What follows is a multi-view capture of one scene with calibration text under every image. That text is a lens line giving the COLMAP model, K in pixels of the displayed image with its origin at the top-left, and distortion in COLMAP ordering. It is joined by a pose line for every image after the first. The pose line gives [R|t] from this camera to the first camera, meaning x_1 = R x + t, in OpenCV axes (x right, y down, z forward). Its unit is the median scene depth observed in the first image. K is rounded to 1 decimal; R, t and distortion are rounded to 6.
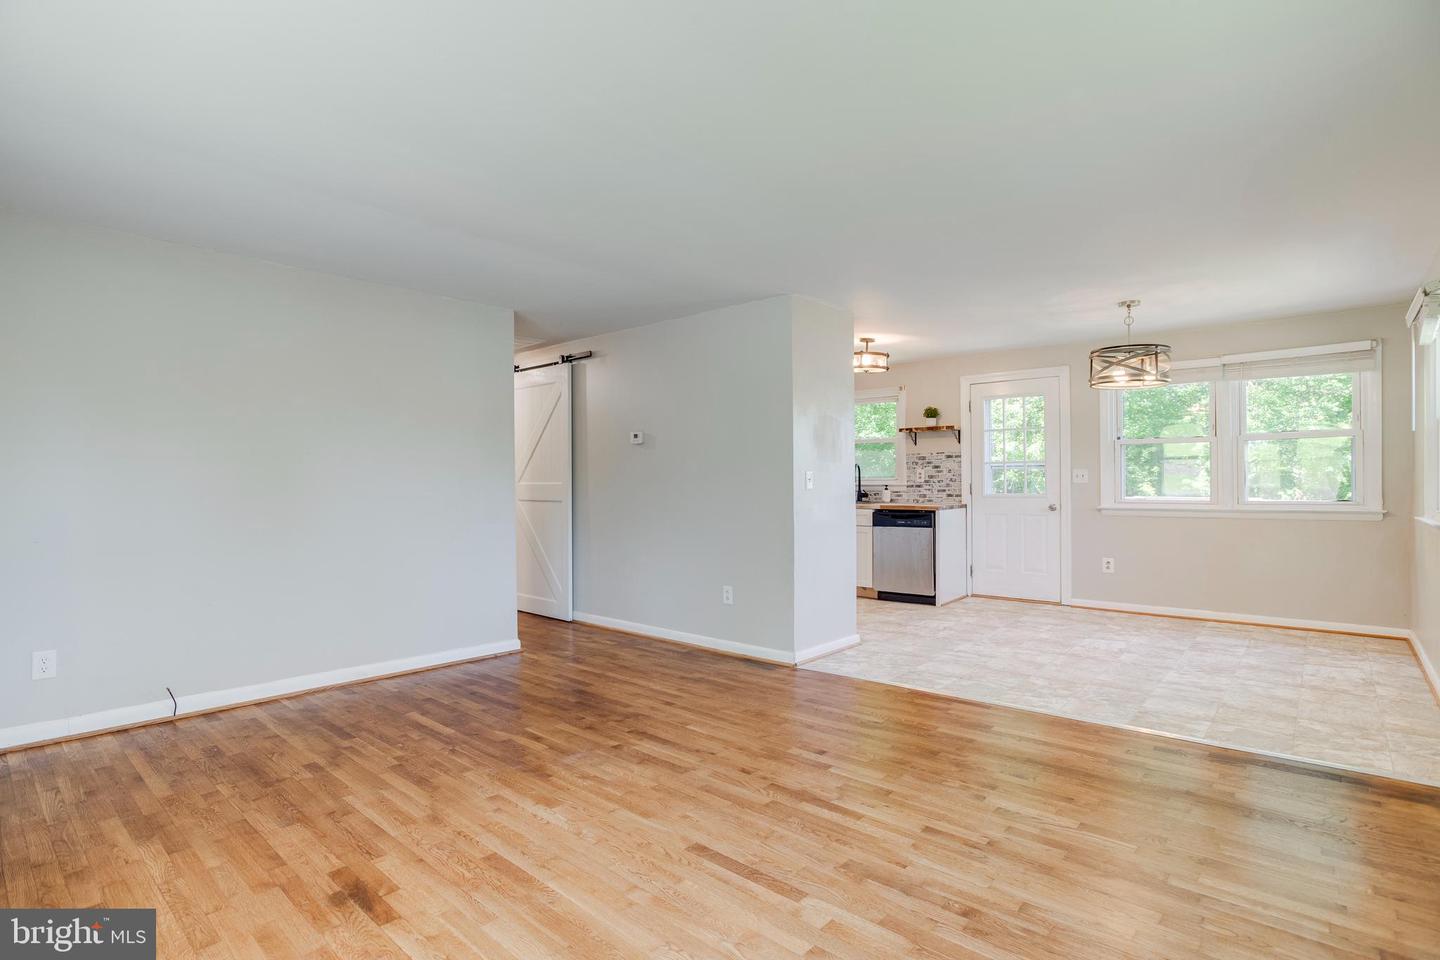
lens RADIAL K [[706.9, 0, 720.0], [0, 706.9, 480.0], [0, 0, 1]] dist [-0.060509, 0.029380]
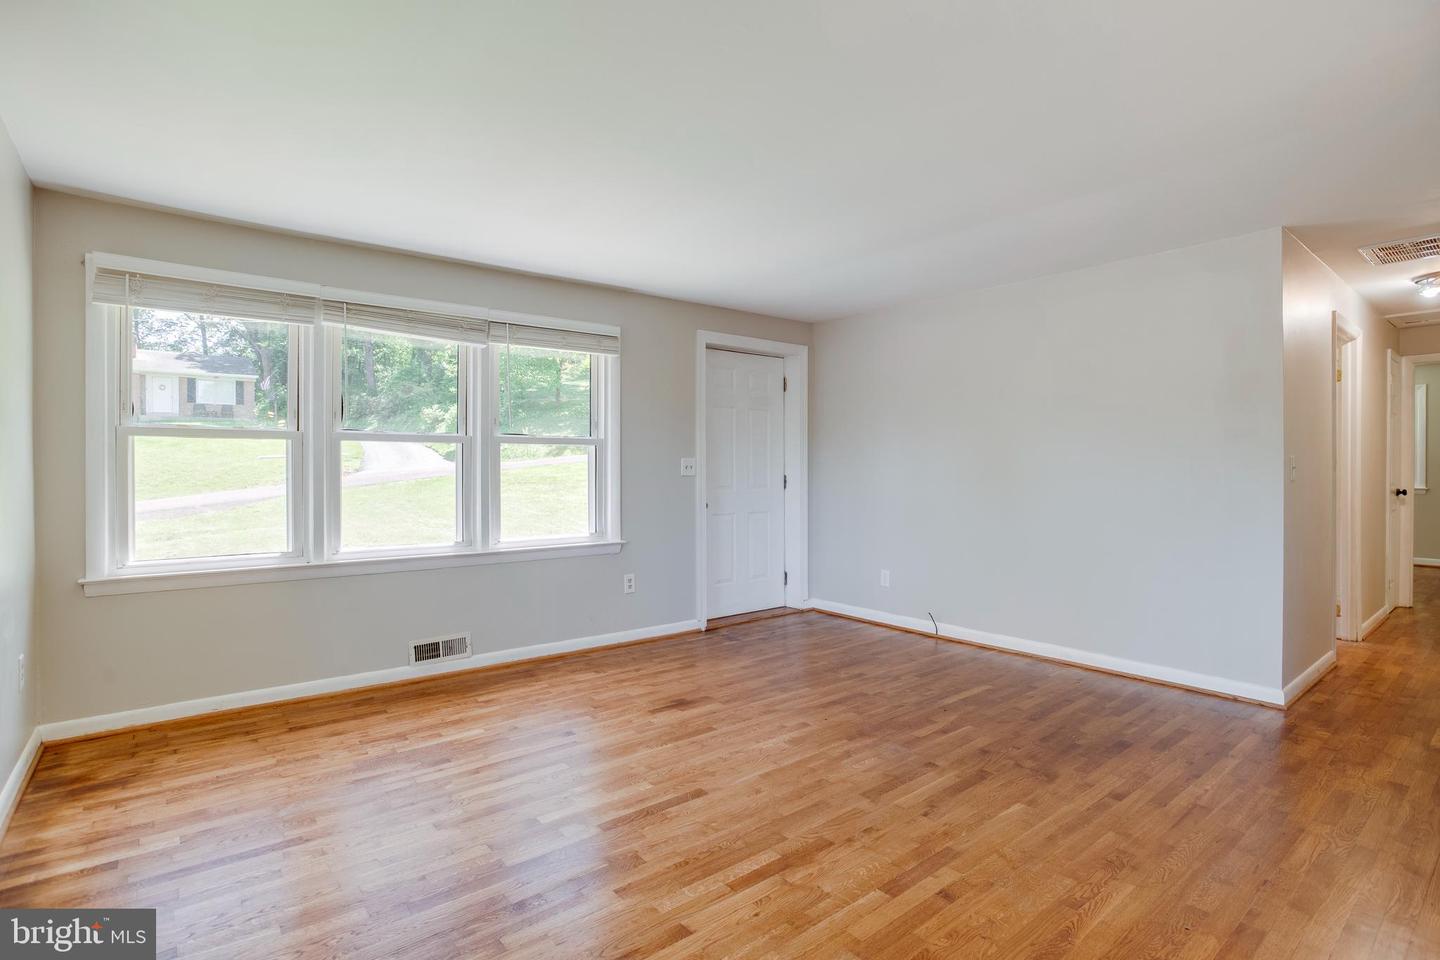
lens RADIAL K [[706.9, 0, 720.0], [0, 706.9, 480.0], [0, 0, 1]] dist [-0.060509, 0.029380]
pose [[-0.163710, 0.018234, -0.986340, 0.756372], [0.007408, 0.999824, 0.017254, -0.006312], [0.986481, -0.004482, -0.163816, 0.848623]]
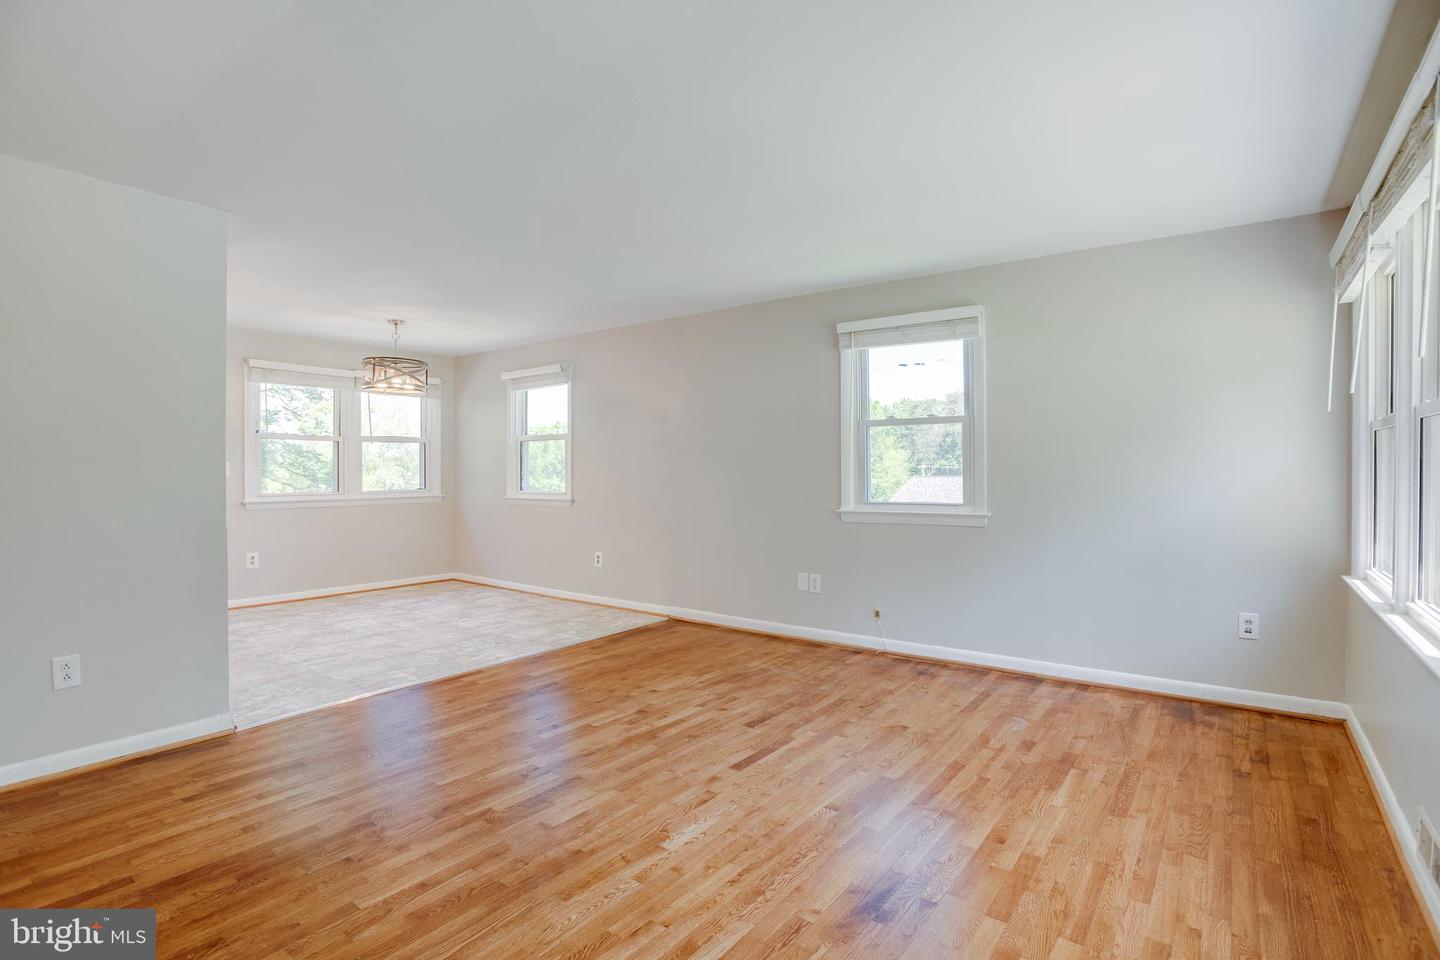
lens RADIAL K [[706.9, 0, 720.0], [0, 706.9, 480.0], [0, 0, 1]] dist [-0.060509, 0.029380]
pose [[-0.074079, -0.005028, 0.997240, -0.890398], [-0.002647, 0.999985, 0.004845, 0.003827], [-0.997249, -0.002280, -0.074092, 0.779499]]
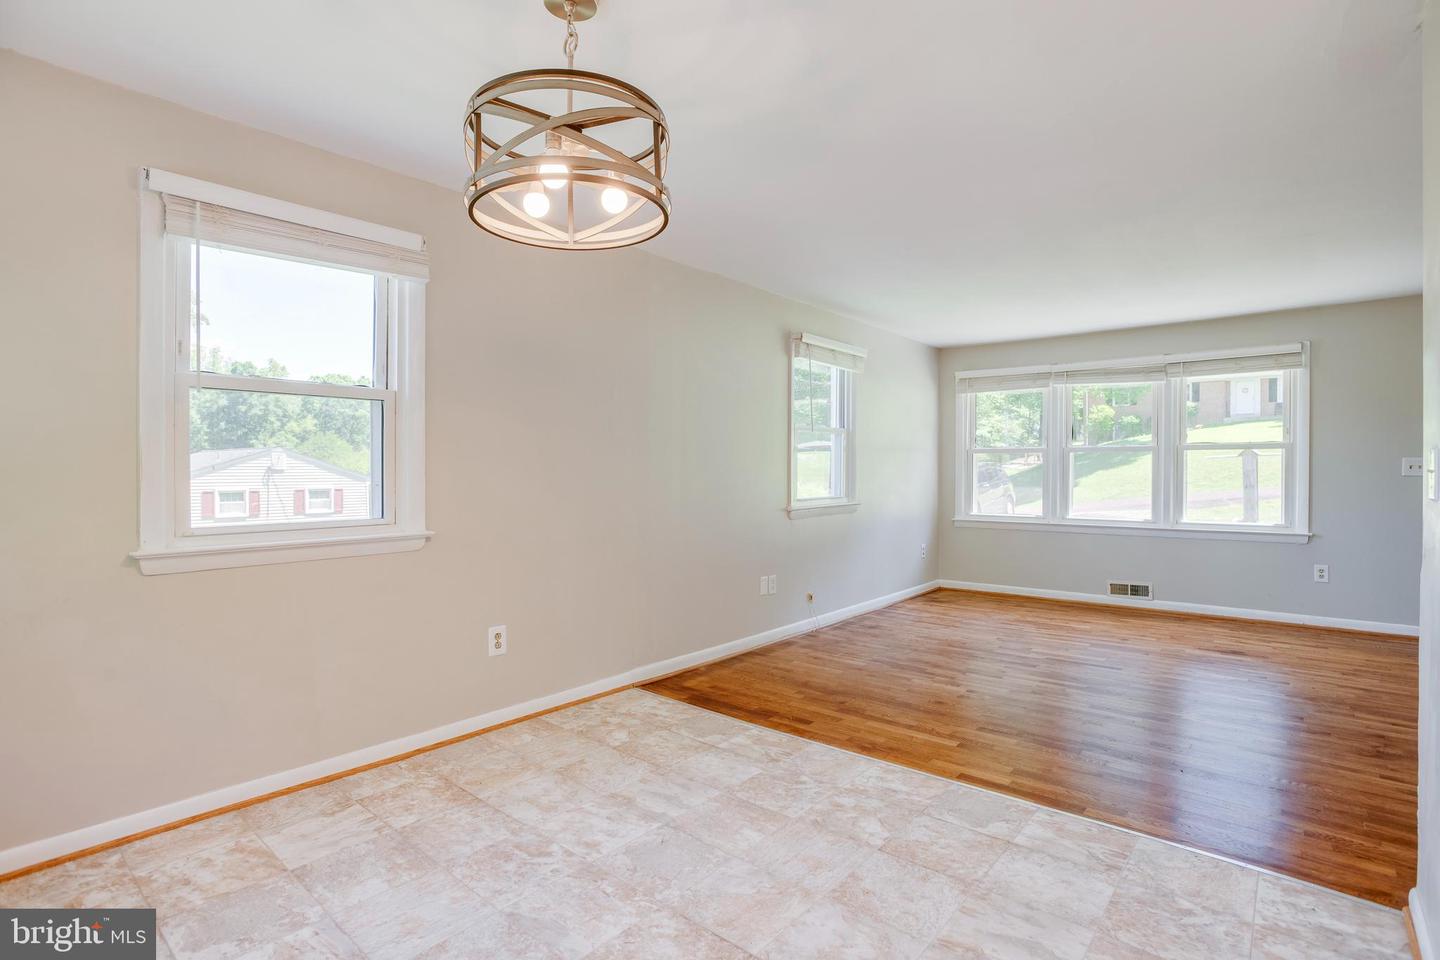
lens RADIAL K [[706.9, 0, 720.0], [0, 706.9, 480.0], [0, 0, 1]] dist [-0.060509, 0.029380]
pose [[-0.999667, 0.008417, -0.024376, 0.747012], [0.008180, 0.999918, 0.009821, -0.006685], [0.024457, 0.009618, -0.999655, 1.968010]]
